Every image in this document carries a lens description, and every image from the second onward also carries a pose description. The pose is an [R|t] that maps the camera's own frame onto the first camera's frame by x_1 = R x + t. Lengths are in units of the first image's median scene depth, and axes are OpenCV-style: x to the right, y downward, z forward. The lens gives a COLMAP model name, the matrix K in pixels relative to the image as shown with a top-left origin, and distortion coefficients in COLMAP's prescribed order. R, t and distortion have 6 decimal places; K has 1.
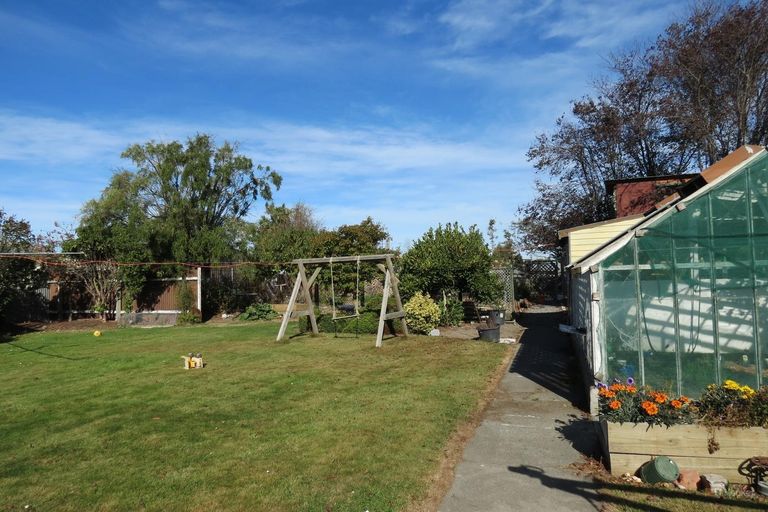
lens RADIAL K [[543.0, 0, 389.8], [0, 543.0, 261.3], [0, 0, 1]] dist [-0.042524, 0.017934]
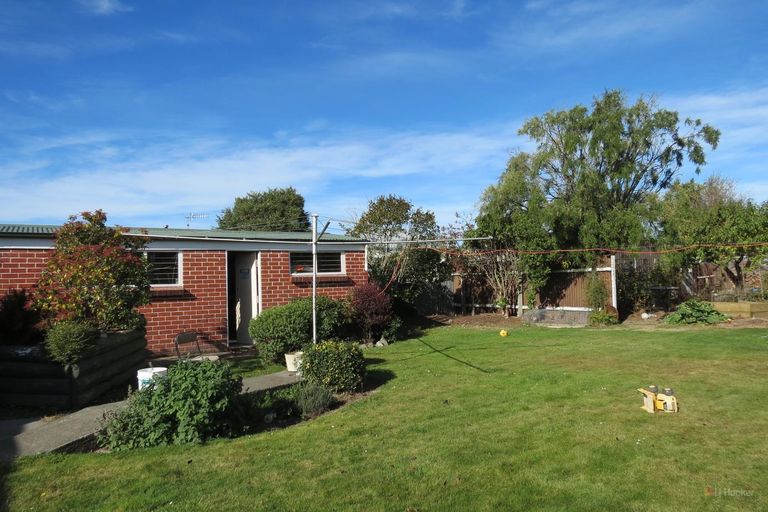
lens RADIAL K [[543.0, 0, 391.0], [0, 543.0, 257.2], [0, 0, 1]] dist [-0.042524, 0.017934]
pose [[0.780100, -0.024105, -0.625191, -0.102805], [0.029780, 0.999556, -0.001380, 0.005196], [0.624946, -0.017541, 0.780471, 0.153747]]
